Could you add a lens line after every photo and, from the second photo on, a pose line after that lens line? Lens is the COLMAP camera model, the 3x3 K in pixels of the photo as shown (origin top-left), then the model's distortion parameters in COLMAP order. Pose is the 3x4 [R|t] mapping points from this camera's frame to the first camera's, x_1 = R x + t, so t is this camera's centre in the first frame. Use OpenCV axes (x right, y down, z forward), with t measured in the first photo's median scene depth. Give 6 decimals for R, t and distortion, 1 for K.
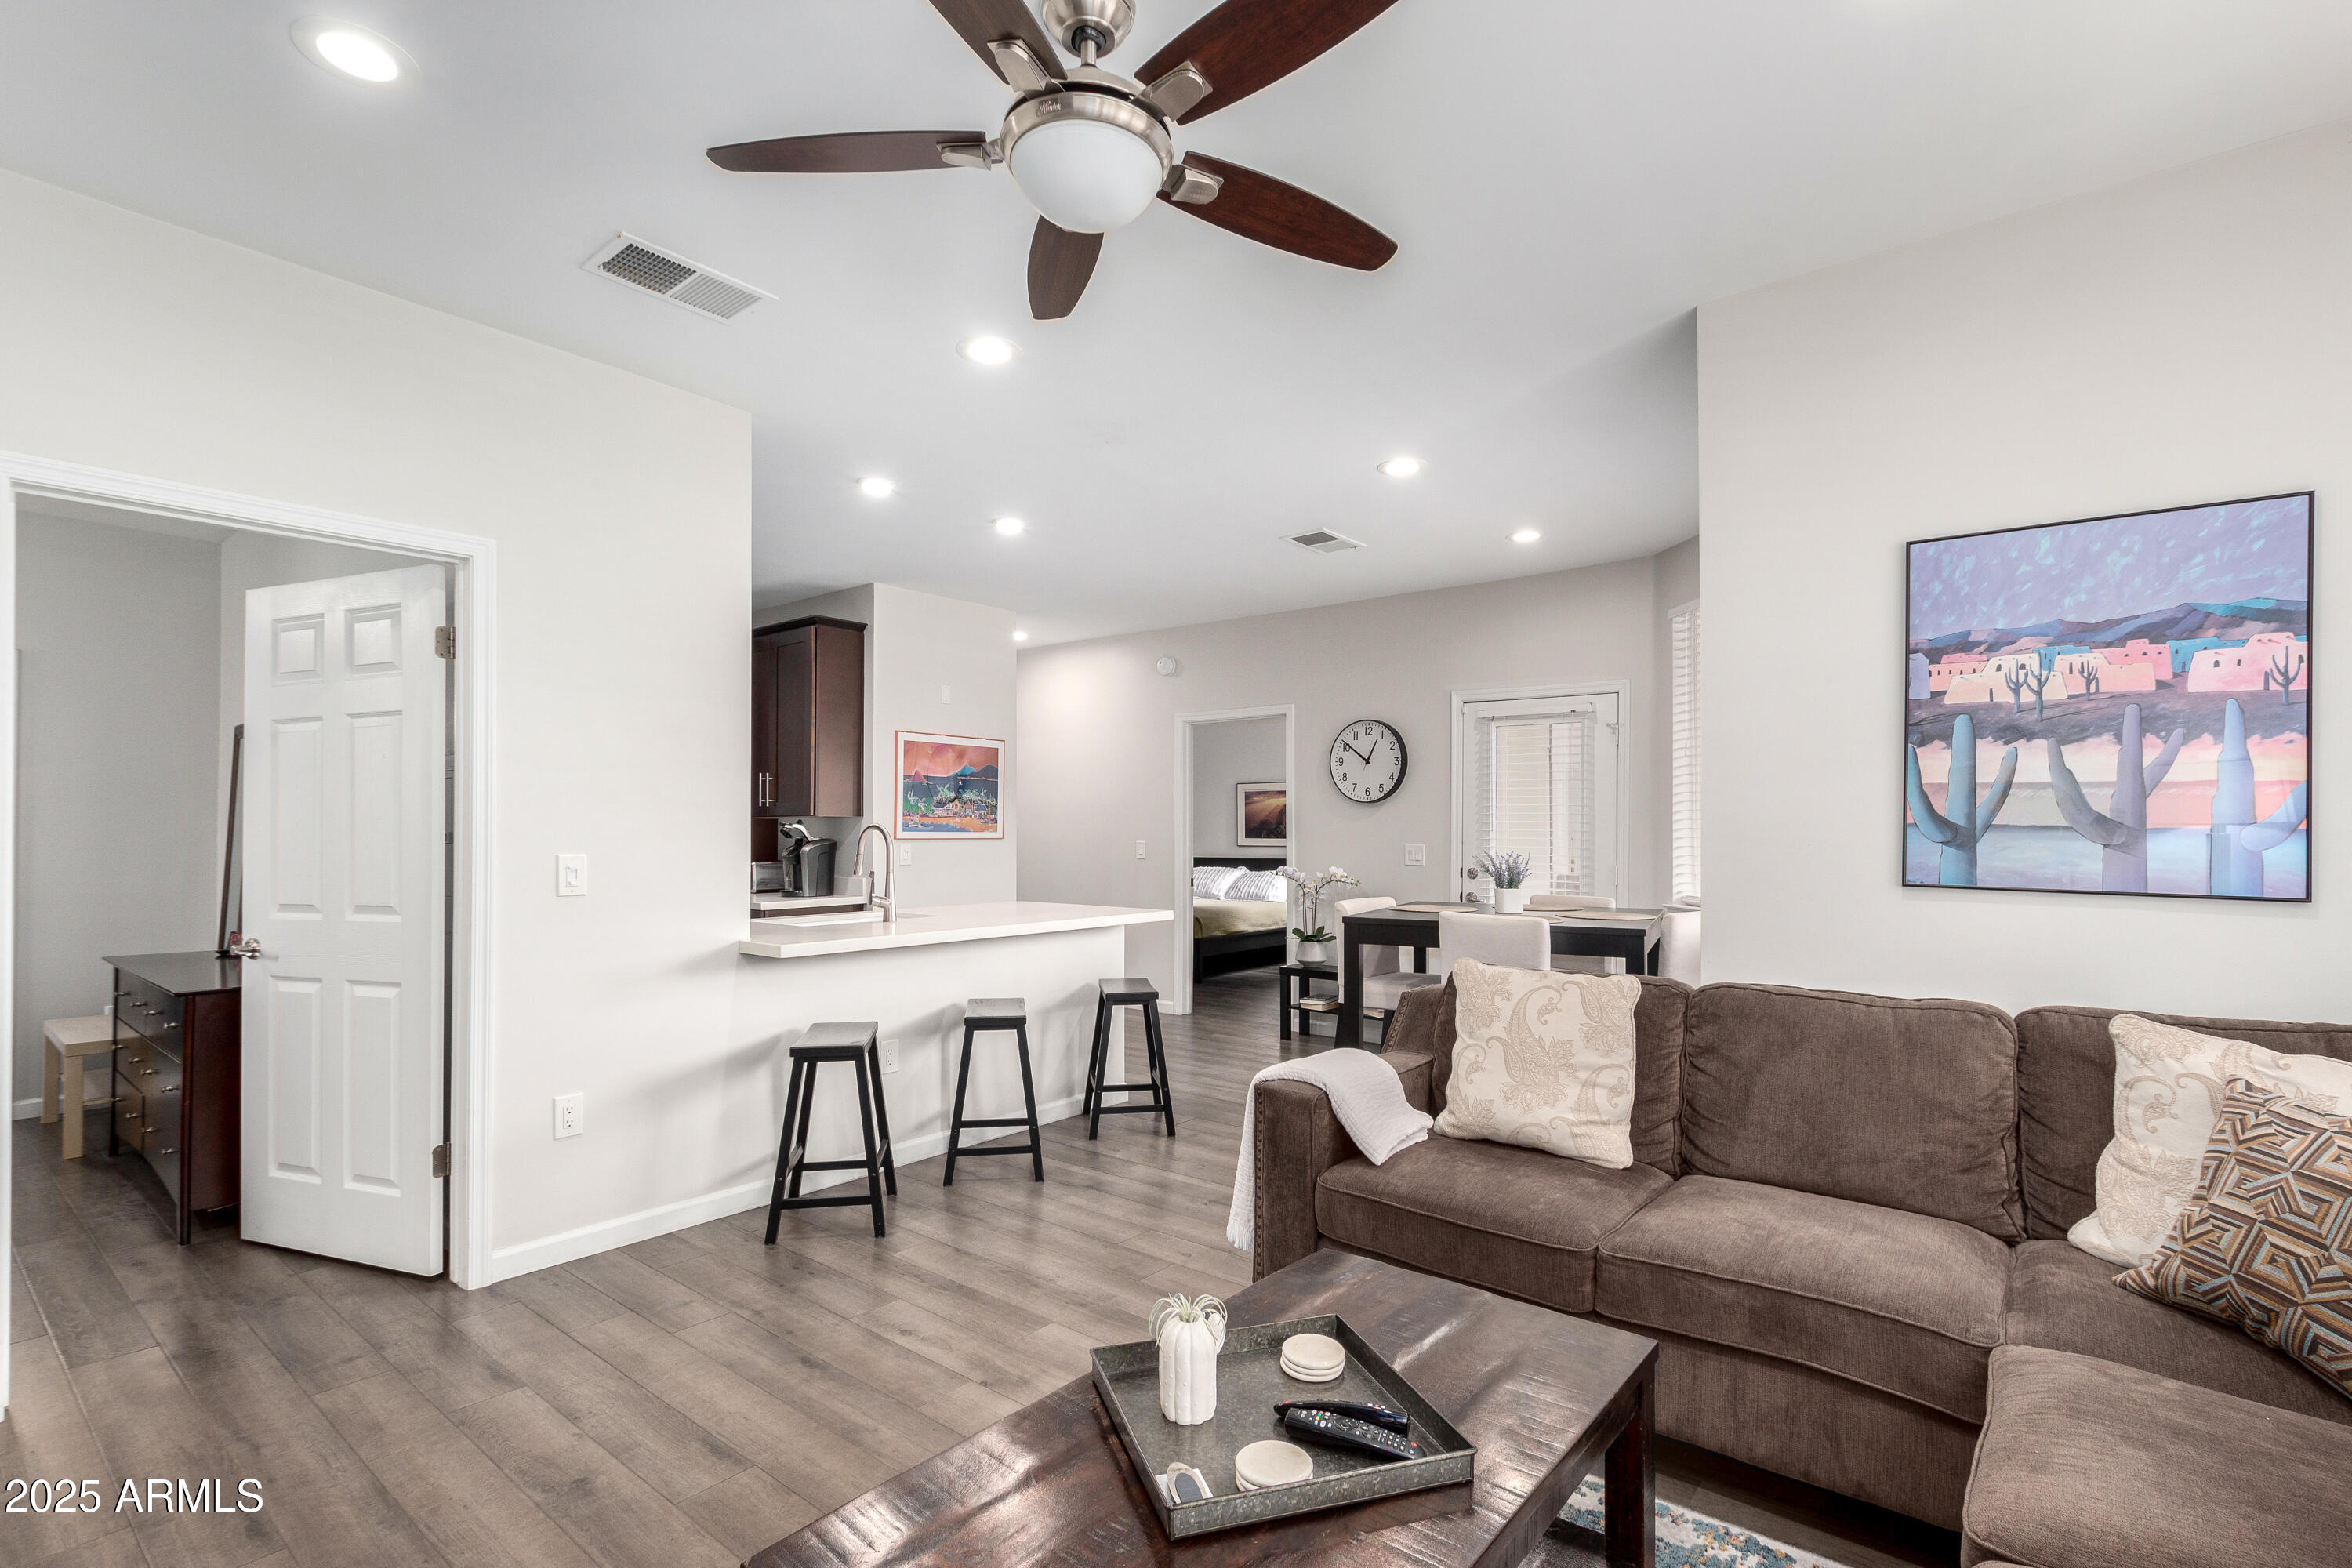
lens RADIAL K [[1078.8, 0, 1192.3], [0, 1078.8, 828.2], [0, 0, 1]] dist [0.000724, -0.000295]
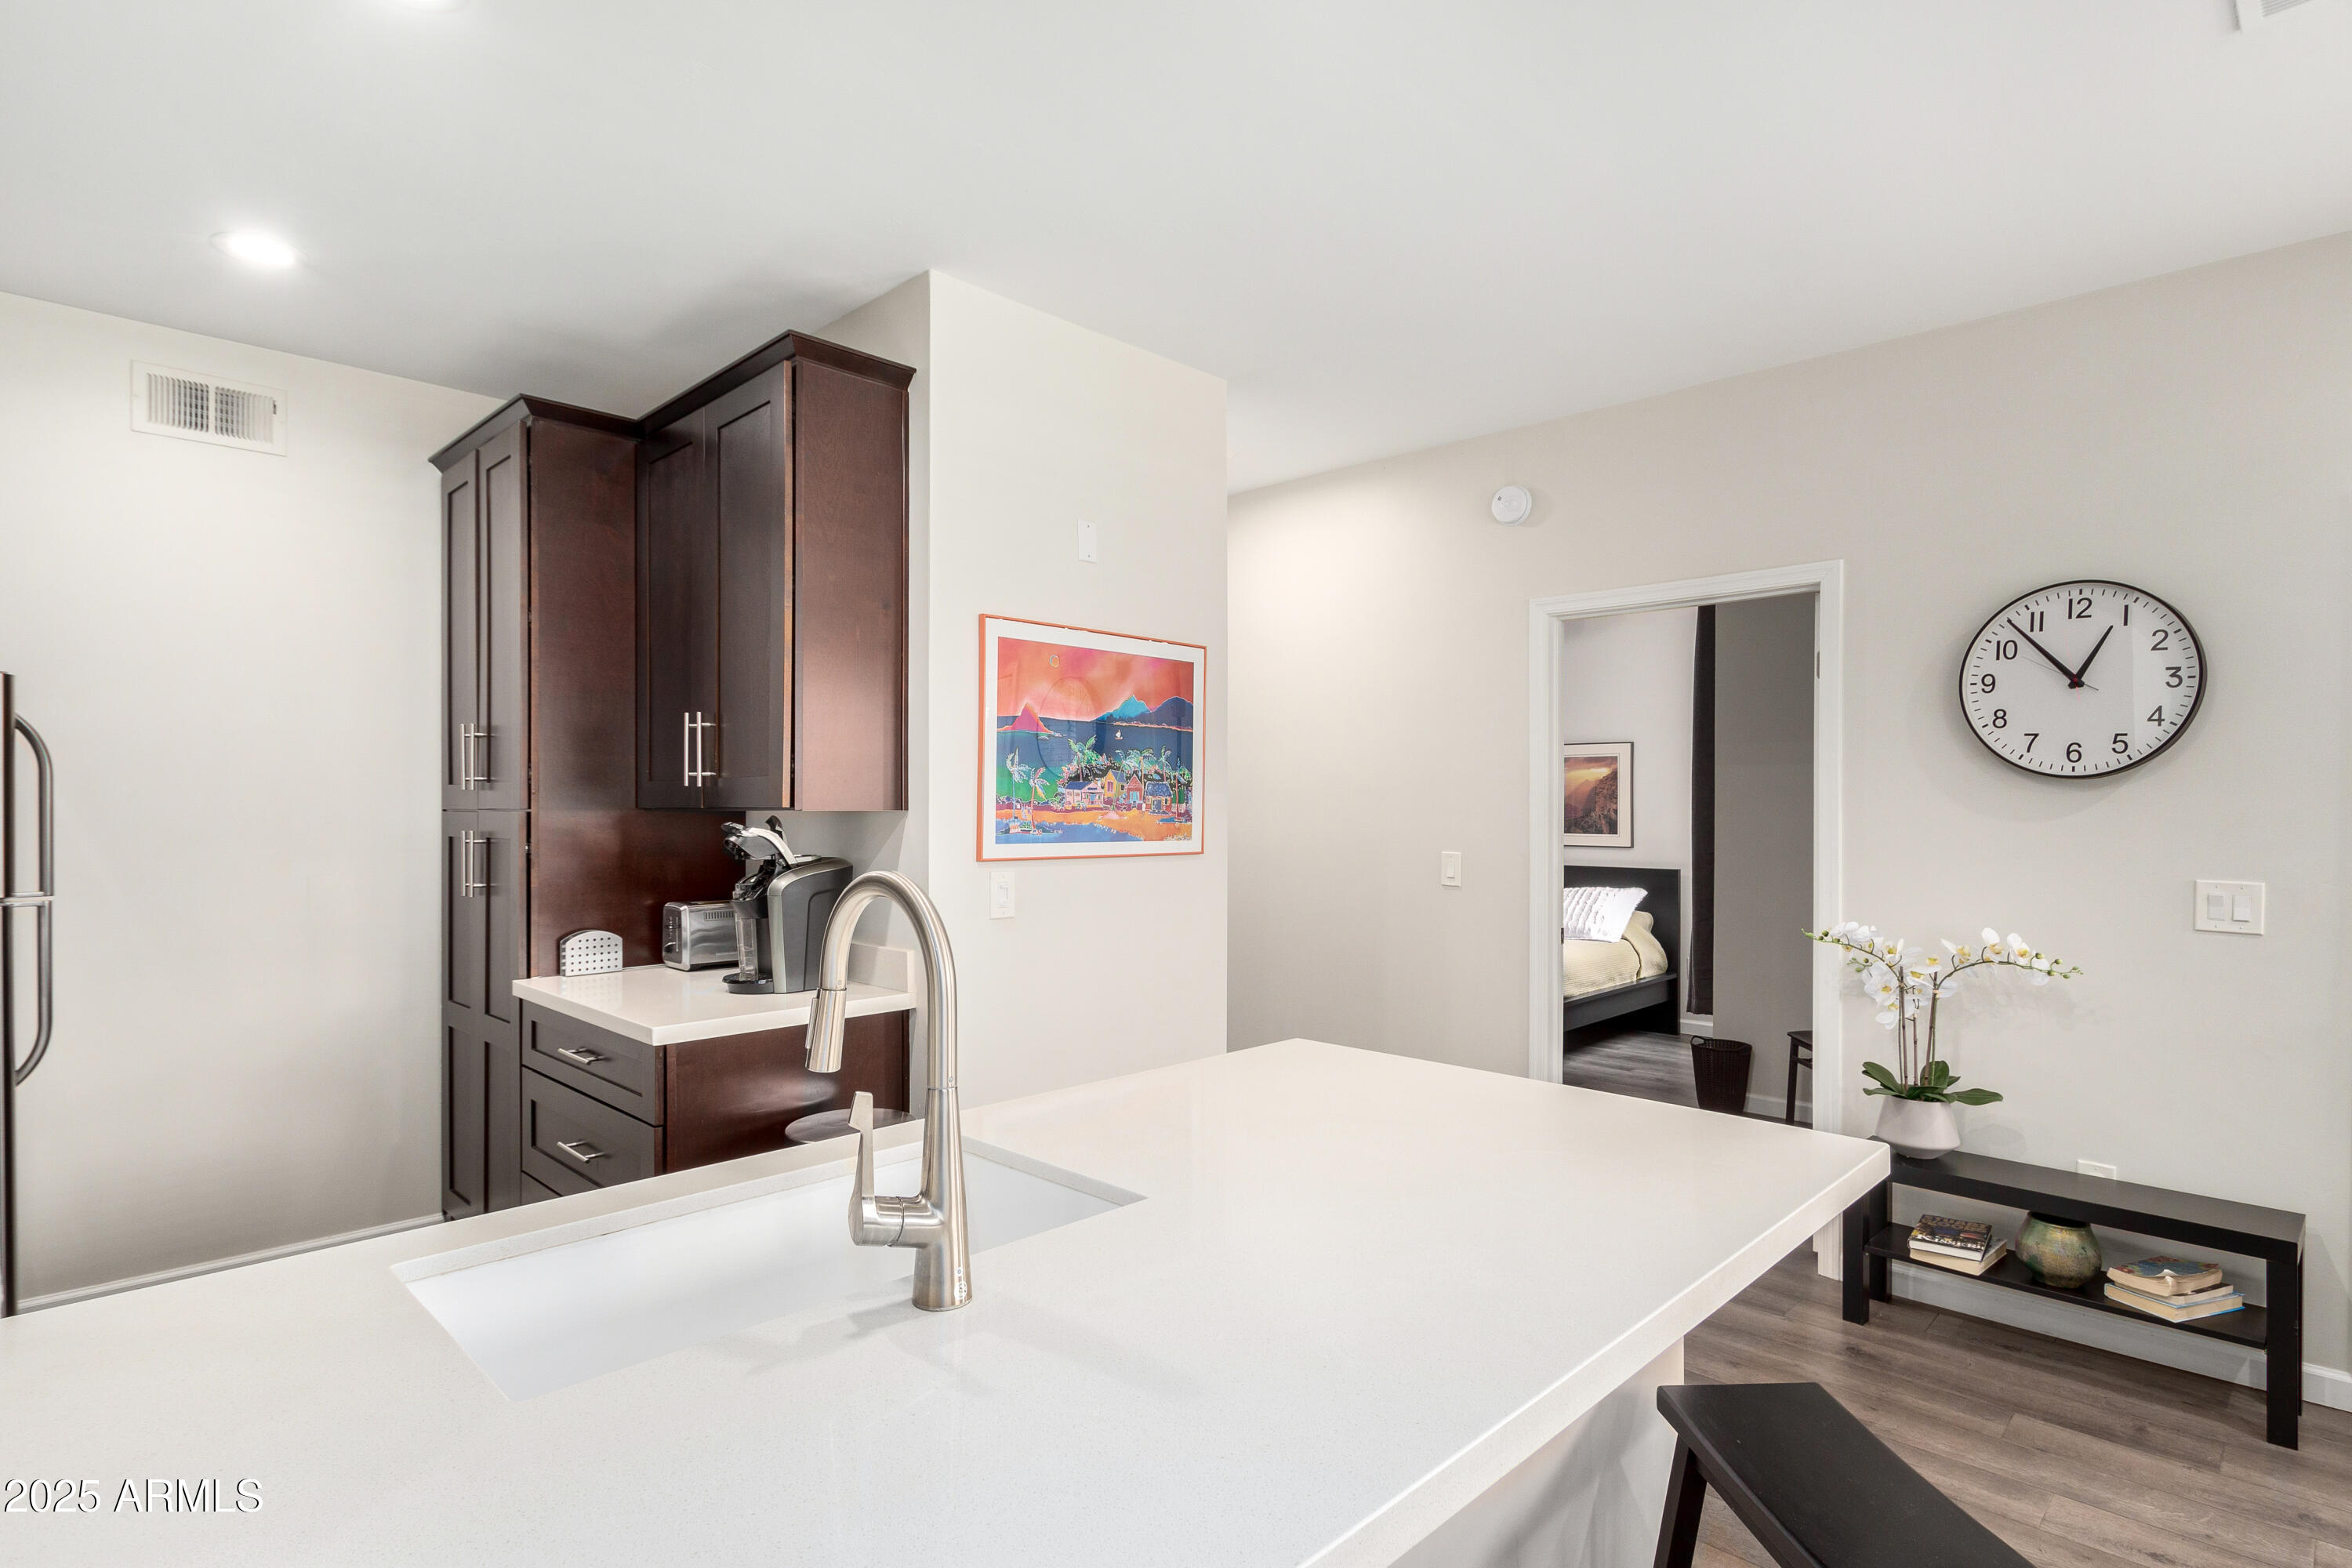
lens RADIAL K [[1173.5, 0, 1185.8], [0, 1173.5, 812.1], [0, 0, 1]] dist [0.001238, -0.000042]
pose [[0.994913, 0.003033, -0.100696, -0.137715], [-0.002181, 0.999961, 0.008571, -0.013628], [0.100718, -0.008308, 0.994880, 0.511546]]
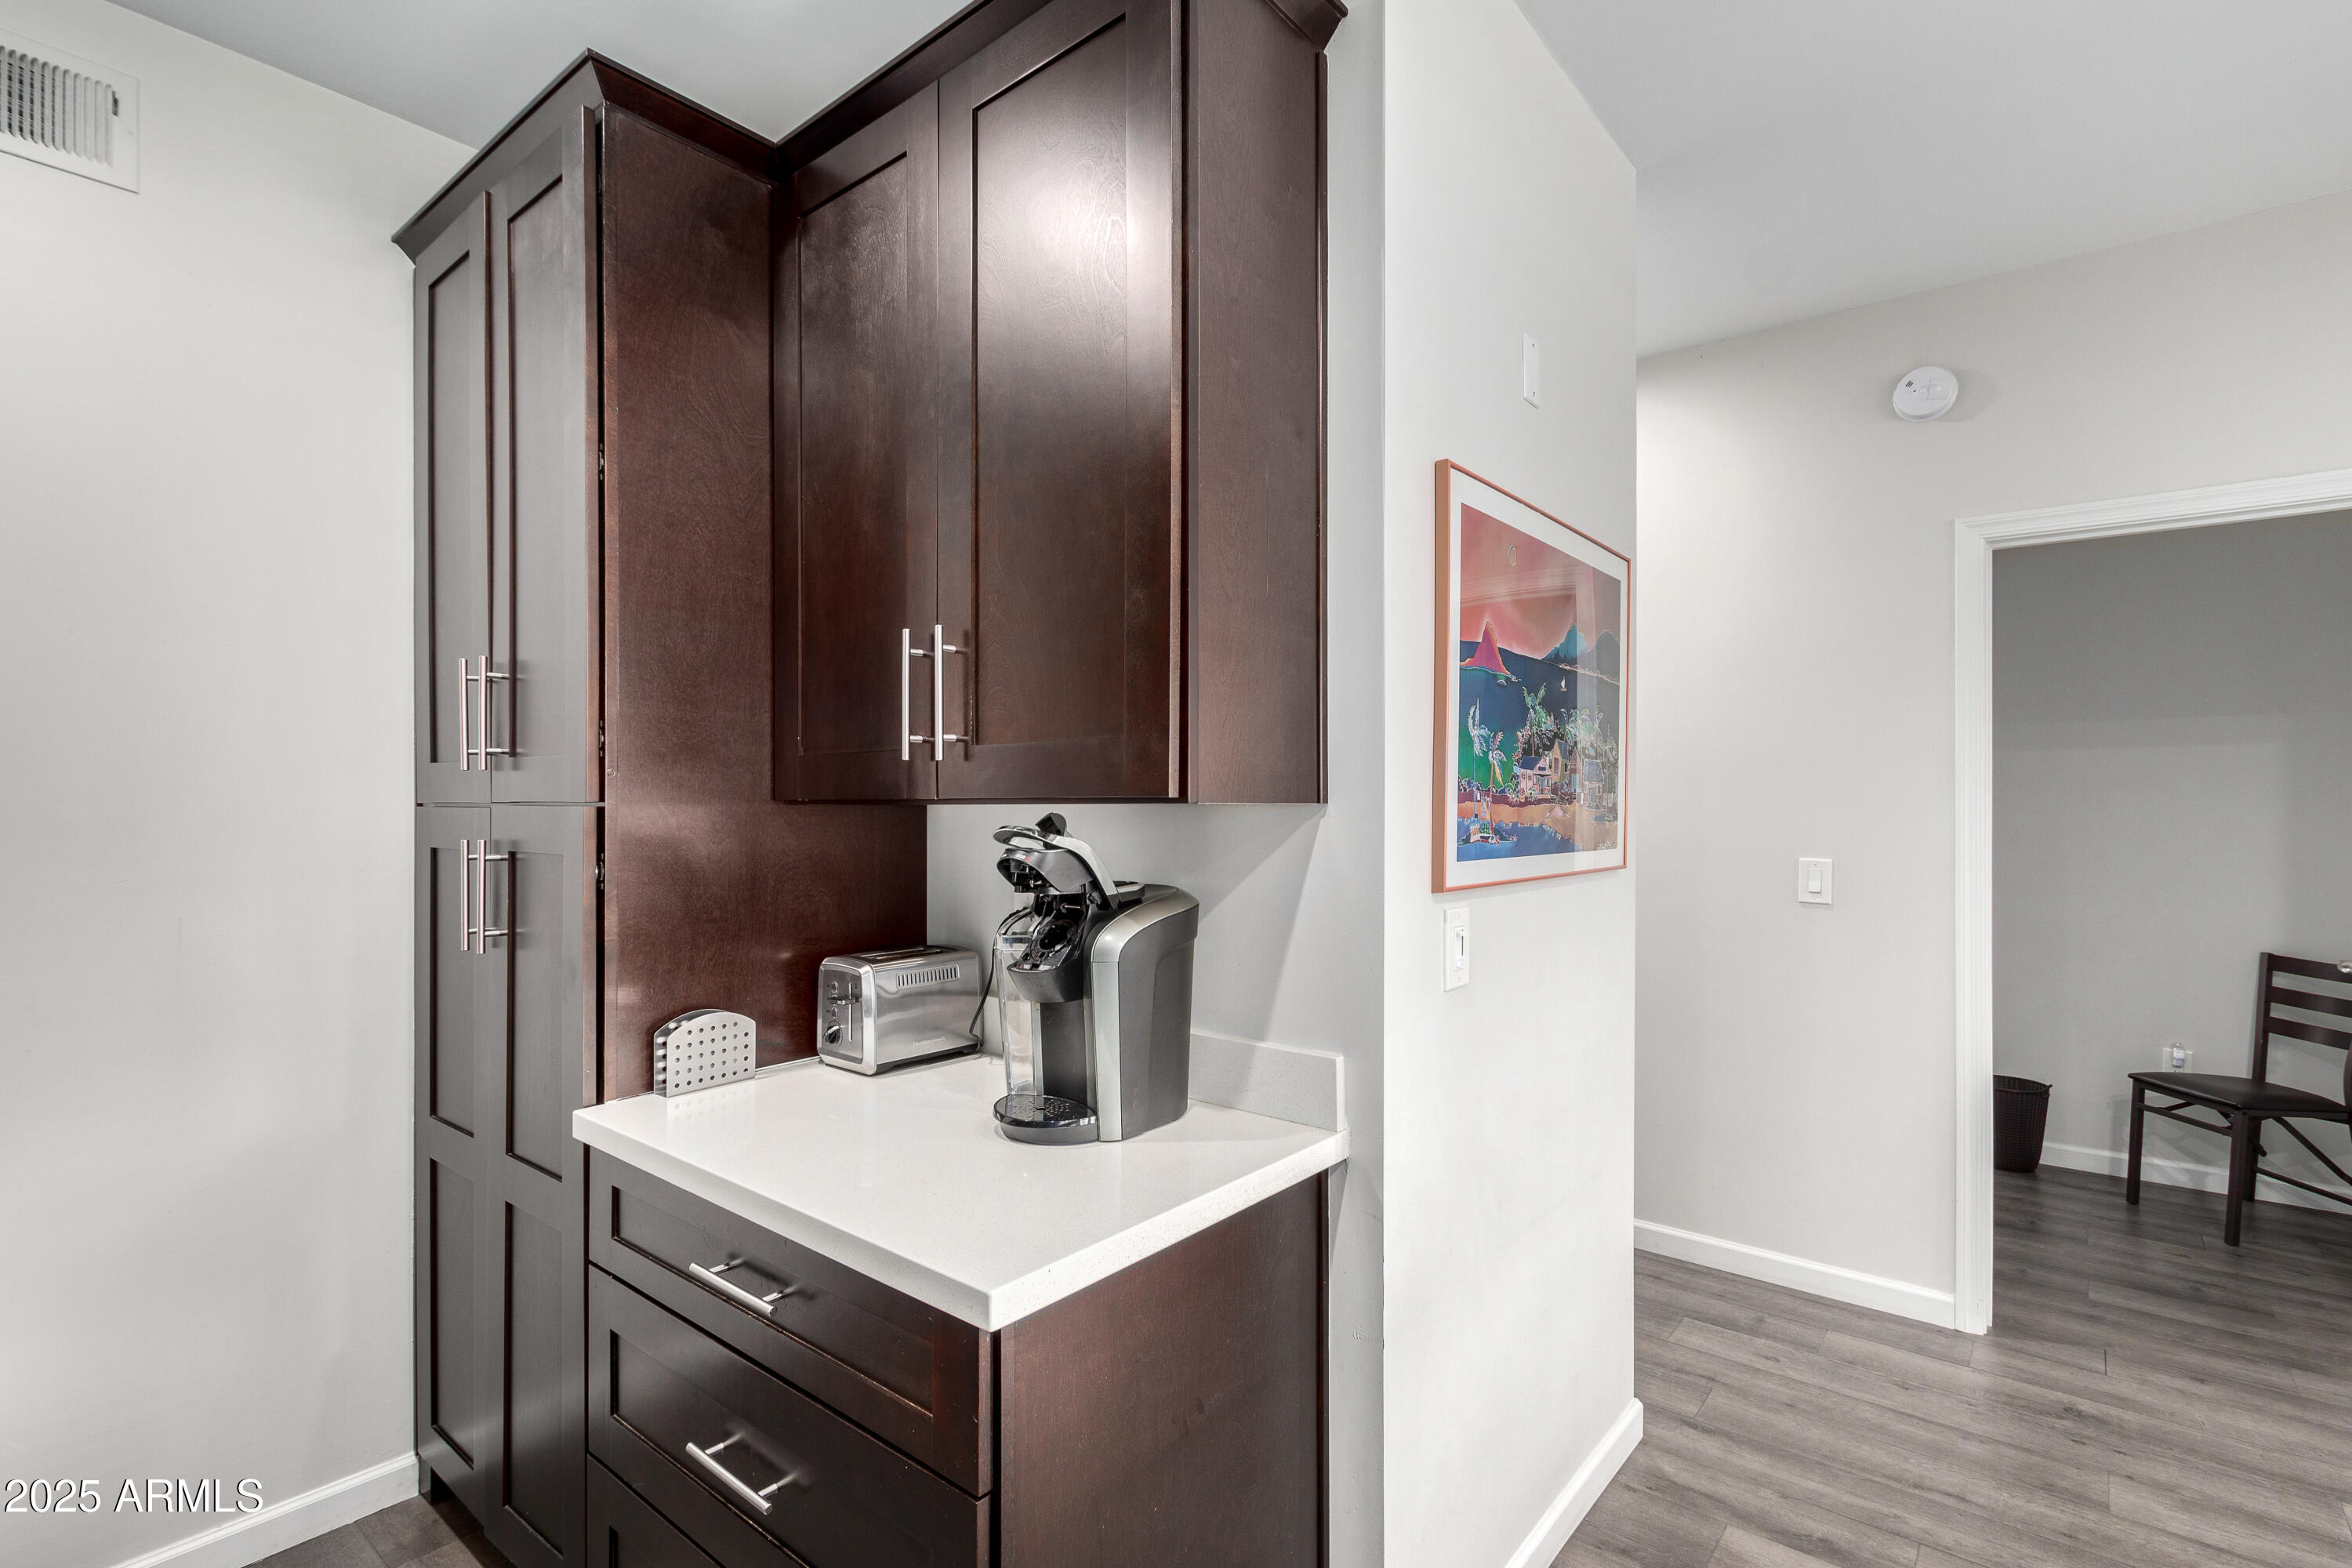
lens RADIAL K [[1077.6, 0, 1179.6], [0, 1077.6, 802.1], [0, 0, 1]] dist [0.017447, -0.006575]
pose [[0.999898, 0.001796, -0.014156, -0.318487], [-0.001729, 0.999988, 0.004688, -0.011510], [0.014164, -0.004663, 0.999889, 0.717135]]
